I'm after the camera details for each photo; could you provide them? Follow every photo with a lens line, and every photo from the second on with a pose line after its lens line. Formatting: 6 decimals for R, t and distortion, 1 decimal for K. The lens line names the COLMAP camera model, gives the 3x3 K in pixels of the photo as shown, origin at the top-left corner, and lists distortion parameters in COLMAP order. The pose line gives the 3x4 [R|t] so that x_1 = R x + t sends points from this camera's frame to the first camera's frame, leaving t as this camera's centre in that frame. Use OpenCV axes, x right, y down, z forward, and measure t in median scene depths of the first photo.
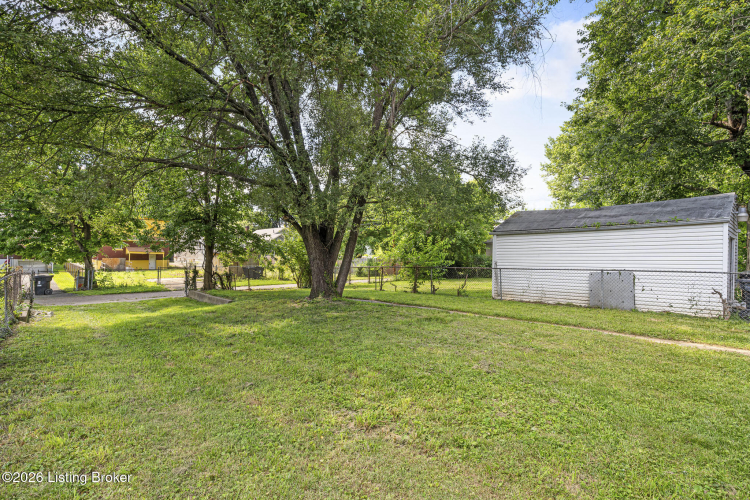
lens RADIAL K [[353.2, 0, 374.7], [0, 353.2, 250.8], [0, 0, 1]] dist [0.002616, -0.000678]
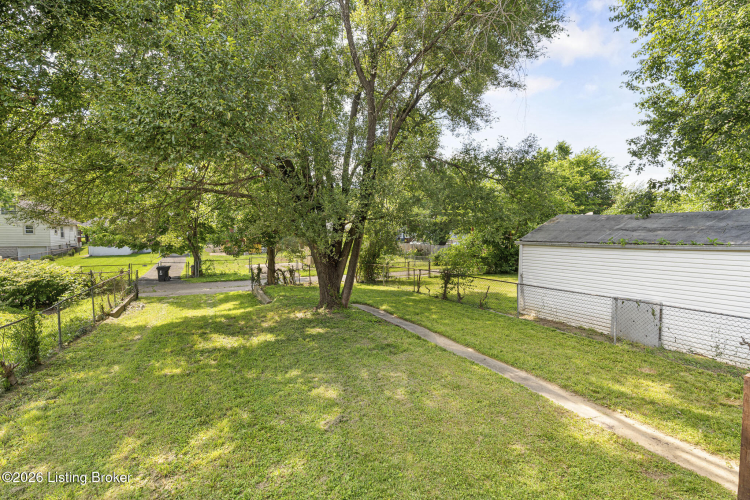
lens RADIAL K [[353.2, 0, 374.7], [0, 353.2, 249.6], [0, 0, 1]] dist [0.002616, -0.000678]
pose [[0.957518, 0.009148, -0.288227, 0.234934], [0.006945, 0.998475, 0.054763, -0.082220], [0.288289, -0.054438, 0.955995, 0.012020]]
